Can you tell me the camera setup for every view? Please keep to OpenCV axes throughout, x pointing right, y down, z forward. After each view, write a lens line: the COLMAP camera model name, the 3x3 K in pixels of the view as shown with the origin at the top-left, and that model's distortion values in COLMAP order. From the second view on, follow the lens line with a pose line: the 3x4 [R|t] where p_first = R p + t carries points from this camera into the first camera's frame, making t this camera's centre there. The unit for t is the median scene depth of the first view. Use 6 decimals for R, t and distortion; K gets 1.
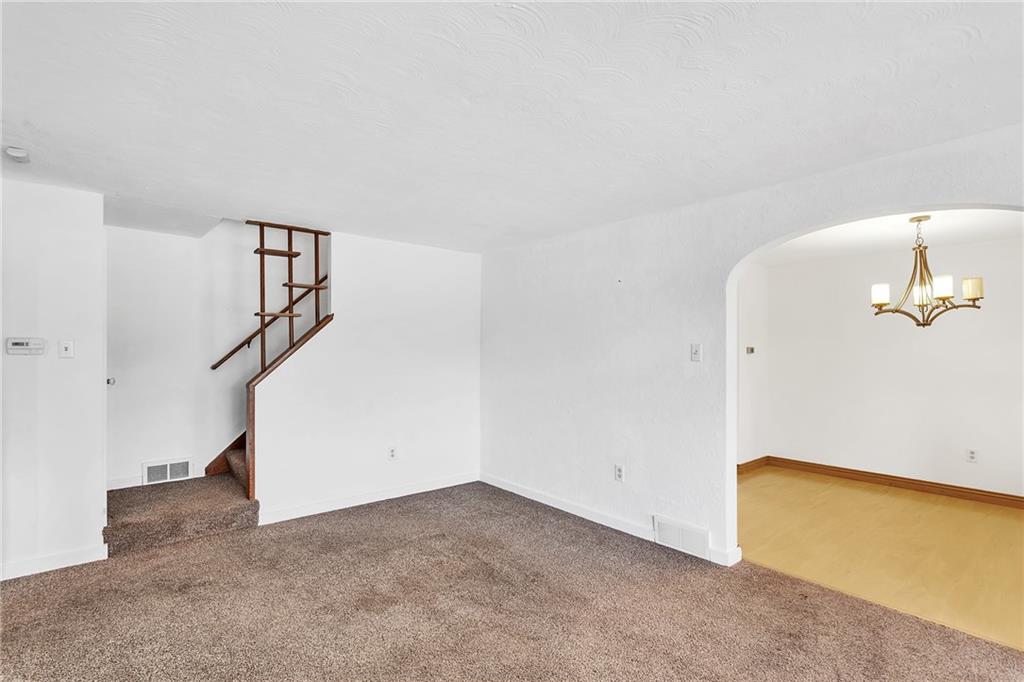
lens RADIAL K [[497.6, 0, 517.0], [0, 497.6, 344.8], [0, 0, 1]] dist [-0.000465, 0.001206]
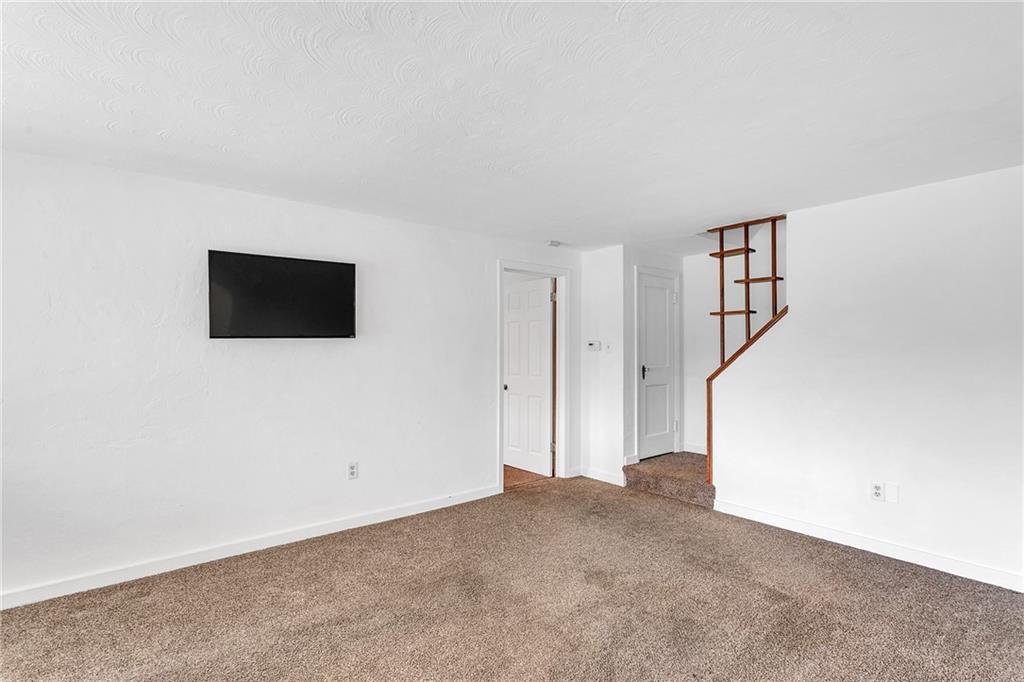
lens RADIAL K [[494.7, 0, 512.0], [0, 494.7, 341.0], [0, 0, 1]] dist [0.000080, 0.000320]
pose [[-0.023814, -0.018599, -0.999543, 0.568950], [0.010381, 0.999768, -0.018850, 0.012625], [0.999663, -0.010825, -0.023615, 0.587807]]
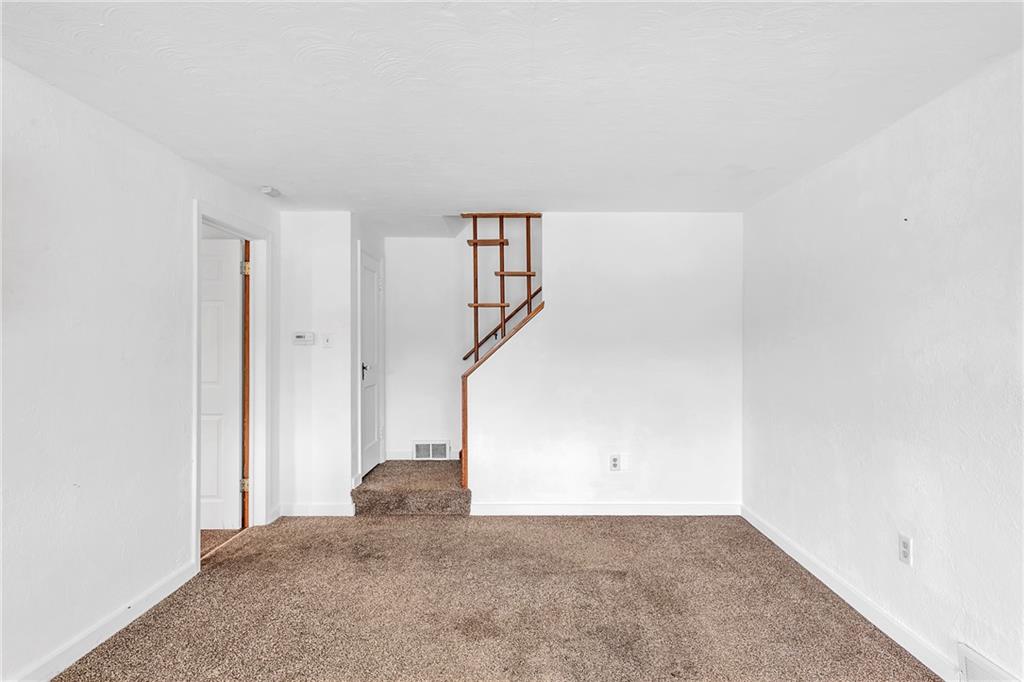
lens RADIAL K [[546.8, 0, 519.2], [0, 546.8, 338.0], [0, 0, 1]] dist [-0.004341, -0.000087]
pose [[0.757725, -0.009726, -0.652501, 0.281136], [0.010182, 0.999943, -0.003081, 0.008724], [0.652494, -0.004309, 0.757782, 0.225073]]
